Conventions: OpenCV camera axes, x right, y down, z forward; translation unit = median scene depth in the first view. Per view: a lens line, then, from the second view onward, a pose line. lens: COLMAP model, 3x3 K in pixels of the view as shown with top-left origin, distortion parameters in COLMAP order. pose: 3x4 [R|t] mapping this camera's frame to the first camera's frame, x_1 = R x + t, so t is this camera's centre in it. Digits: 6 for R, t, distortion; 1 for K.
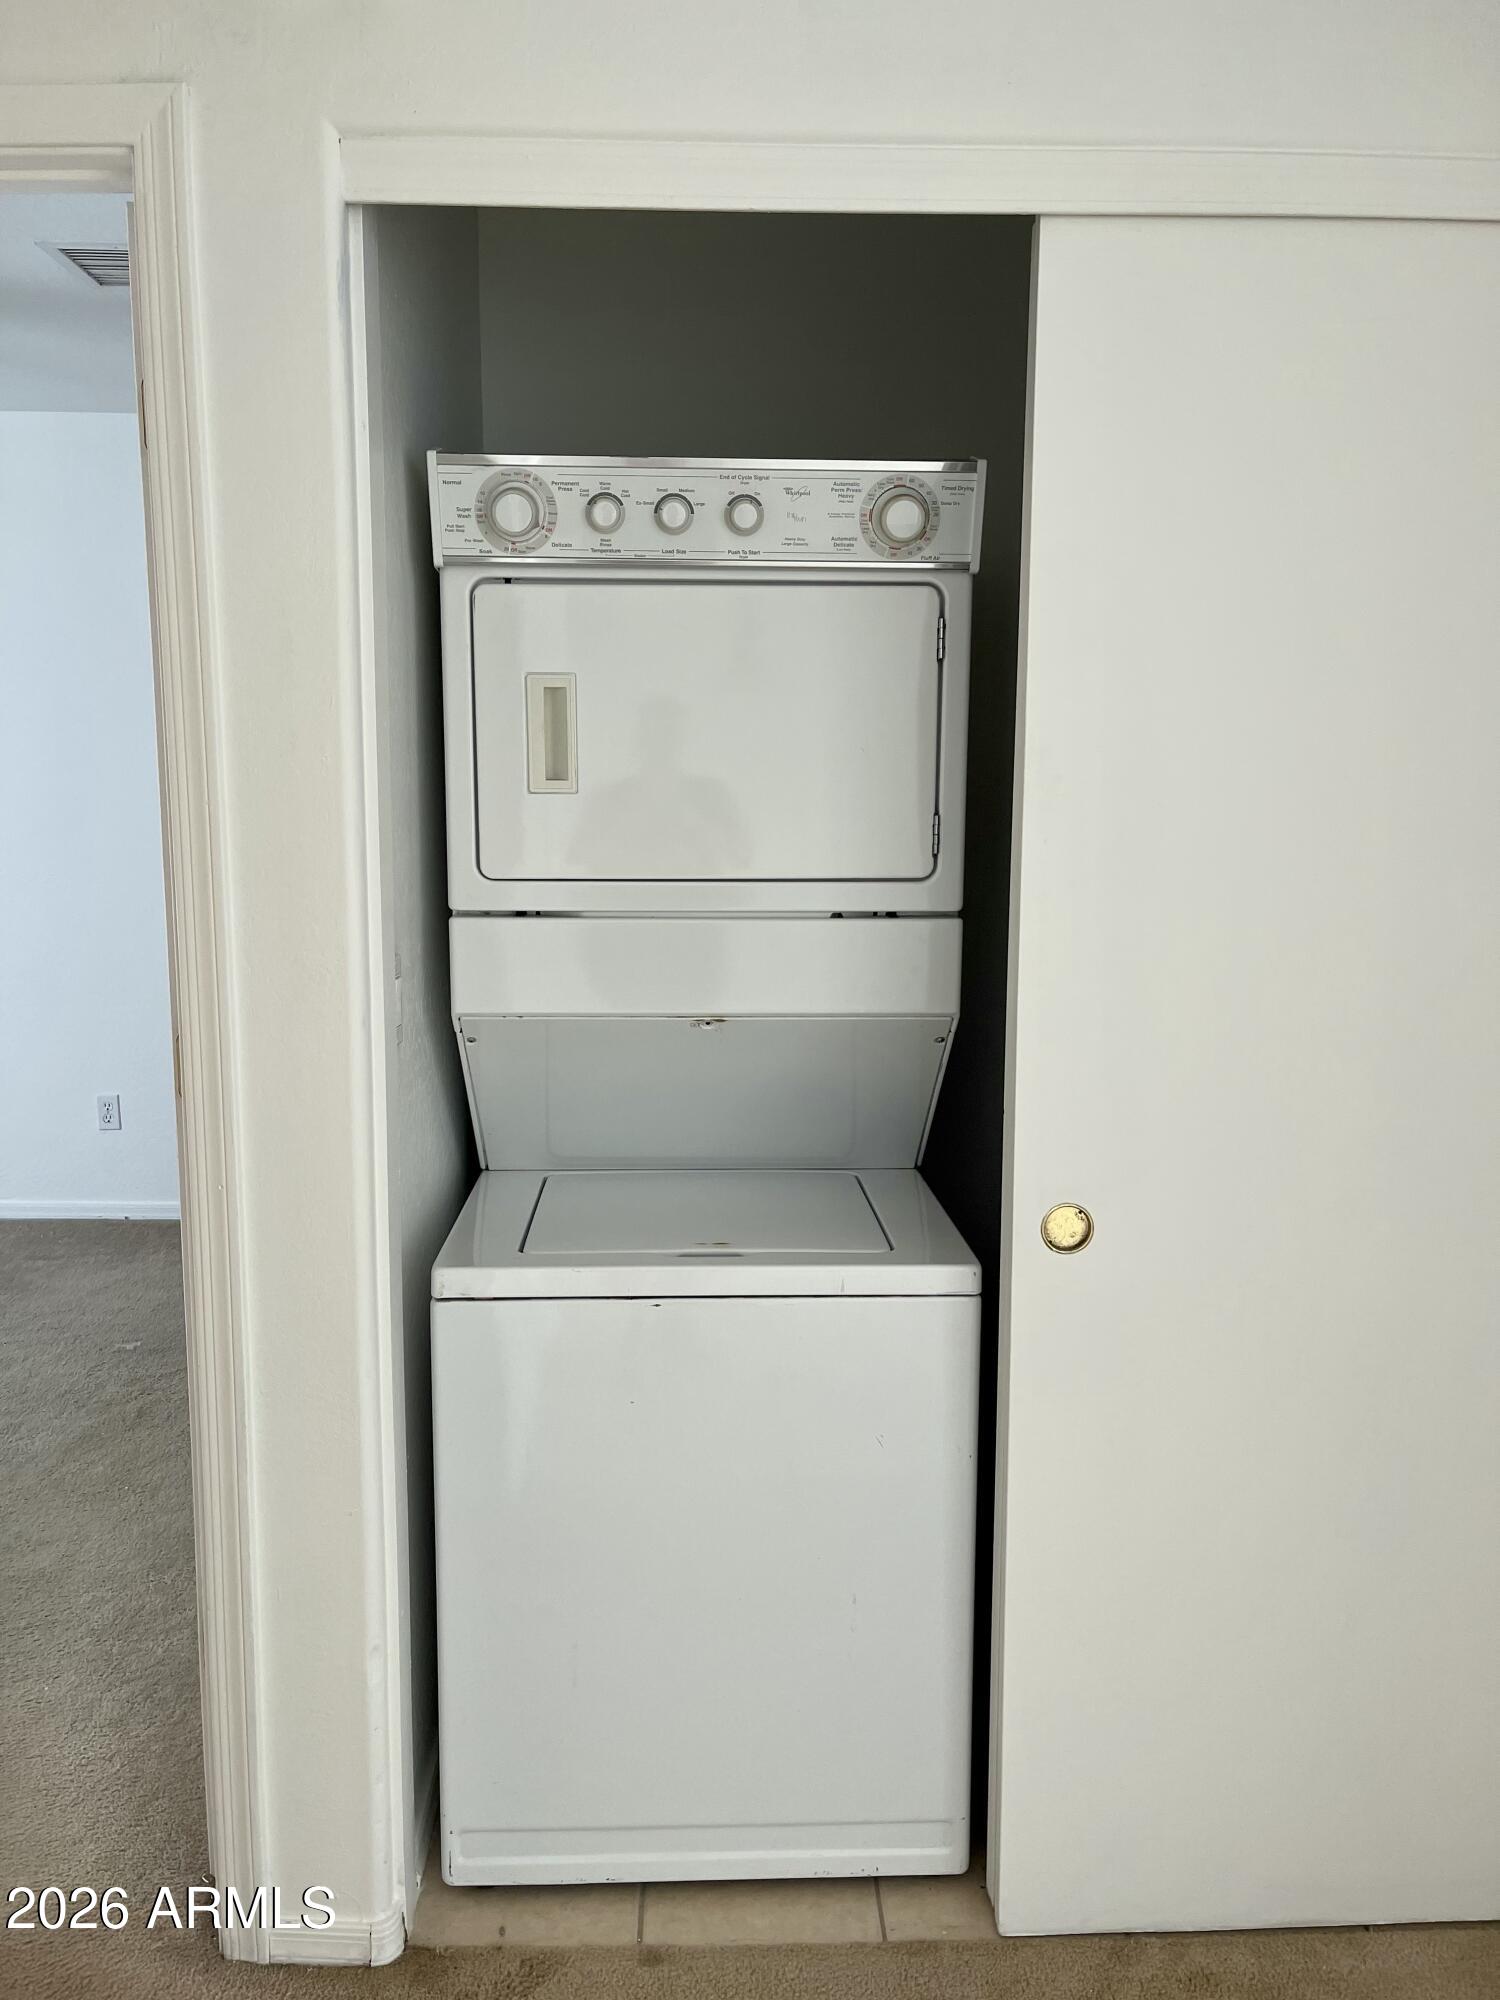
lens RADIAL K [[1517.6, 0, 750.0], [0, 1517.6, 1000.0], [0, 0, 1]] dist [0.068940, -0.001082]
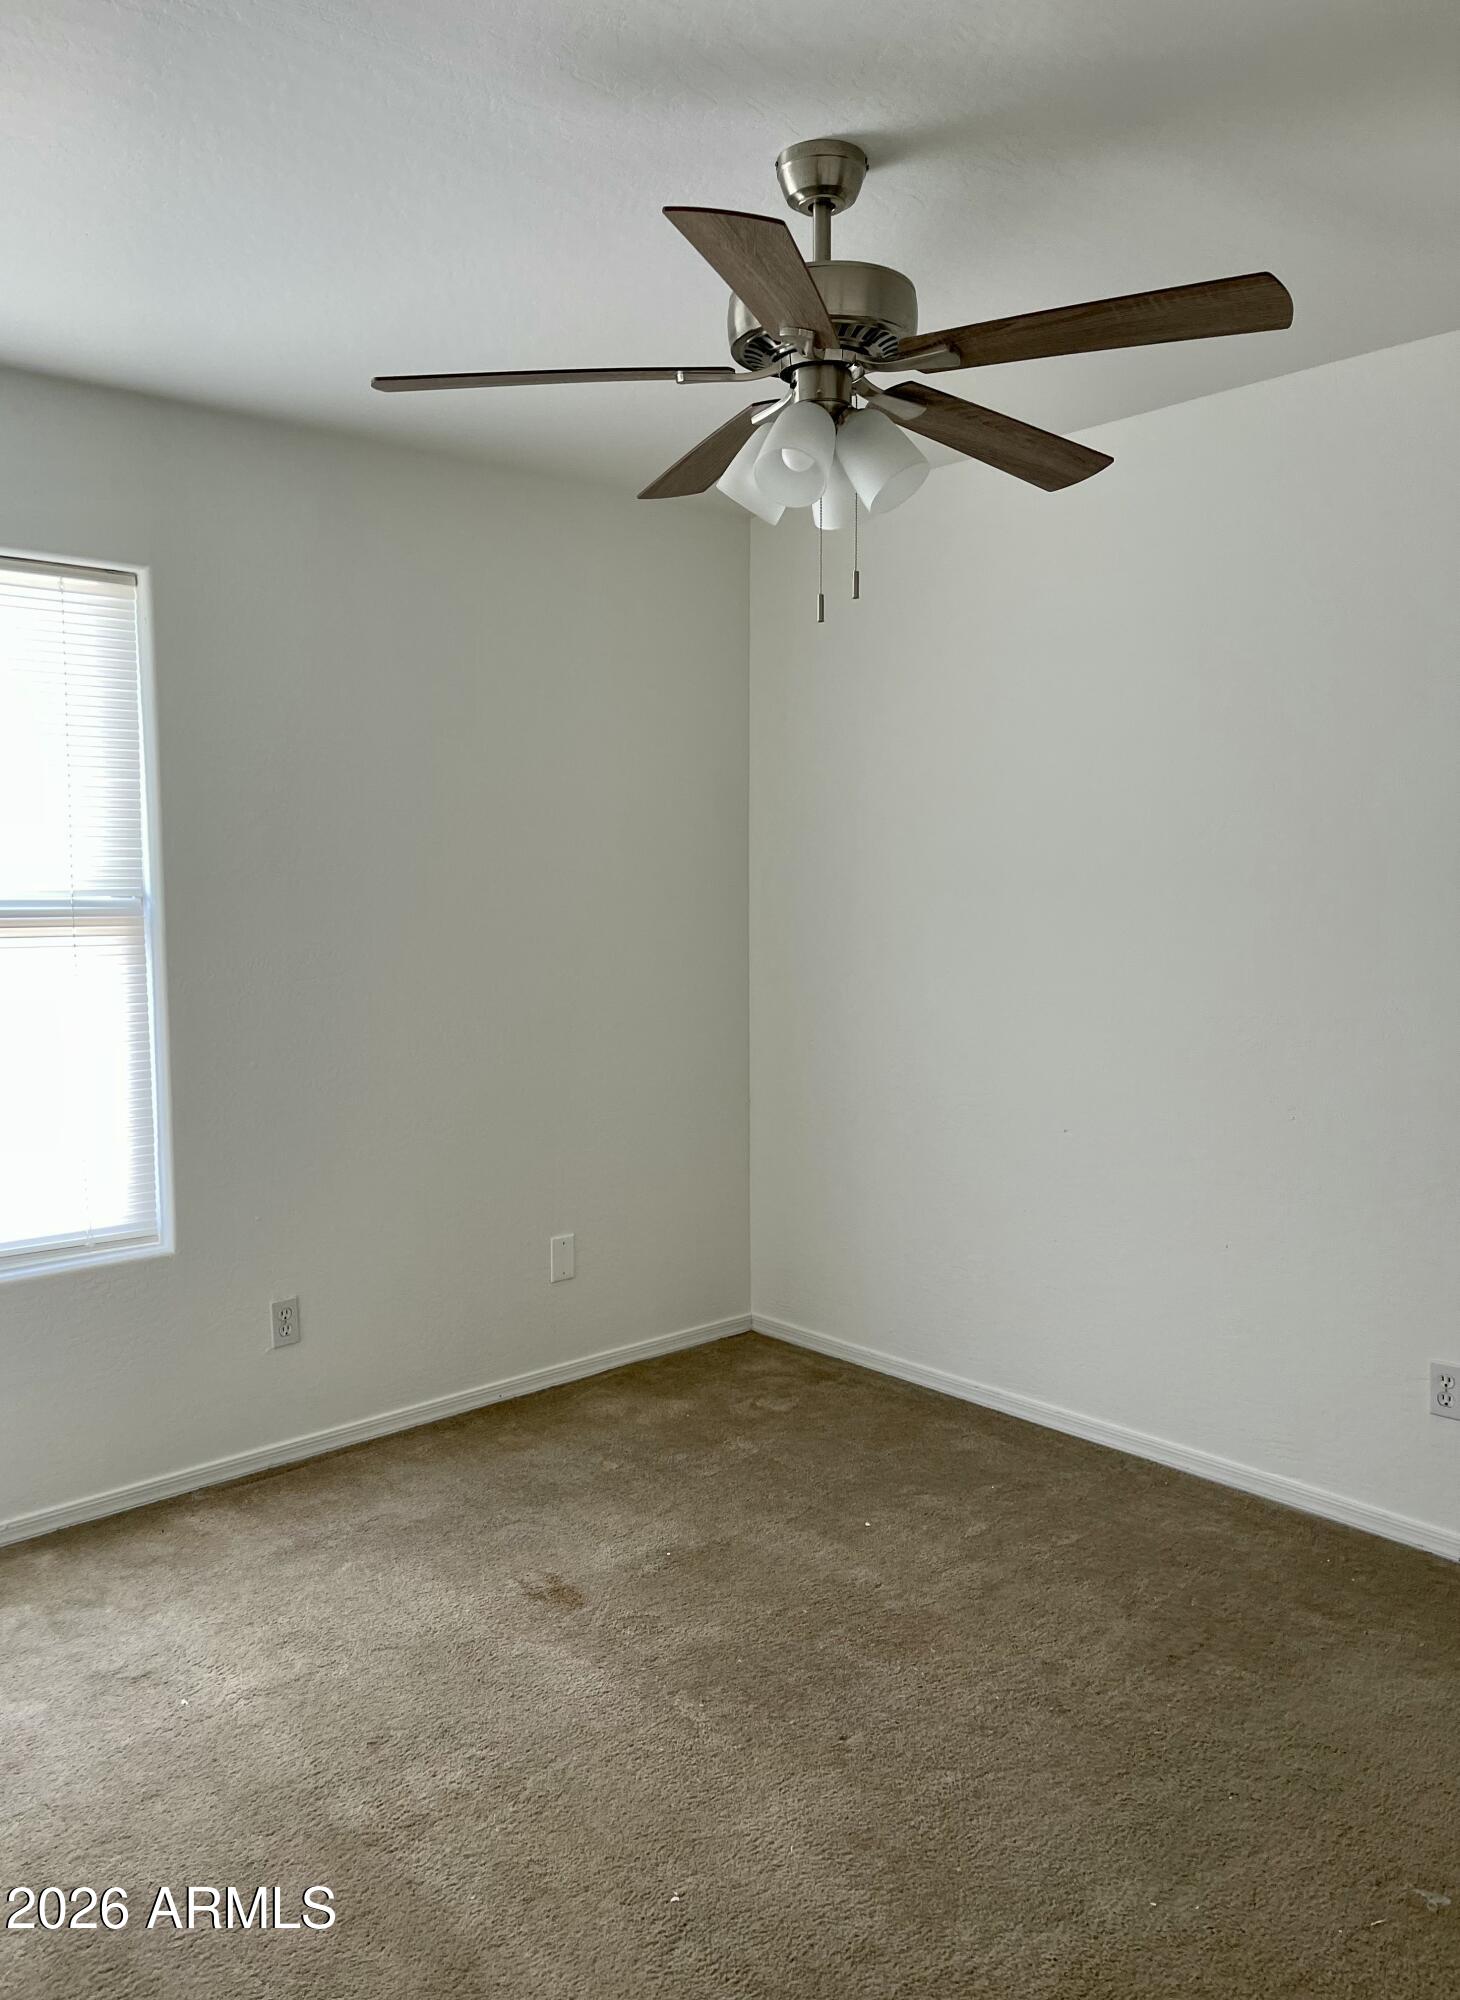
lens RADIAL K [[1497.6, 0, 730.0], [0, 1497.6, 1000.0], [0, 0, 1]] dist [-0.000983, -0.001126]
pose [[0.639574, 0.058605, -0.766492, -0.154482], [-0.097314, 0.995241, -0.005106, -0.058154], [0.762545, 0.077856, 0.642233, 0.394635]]
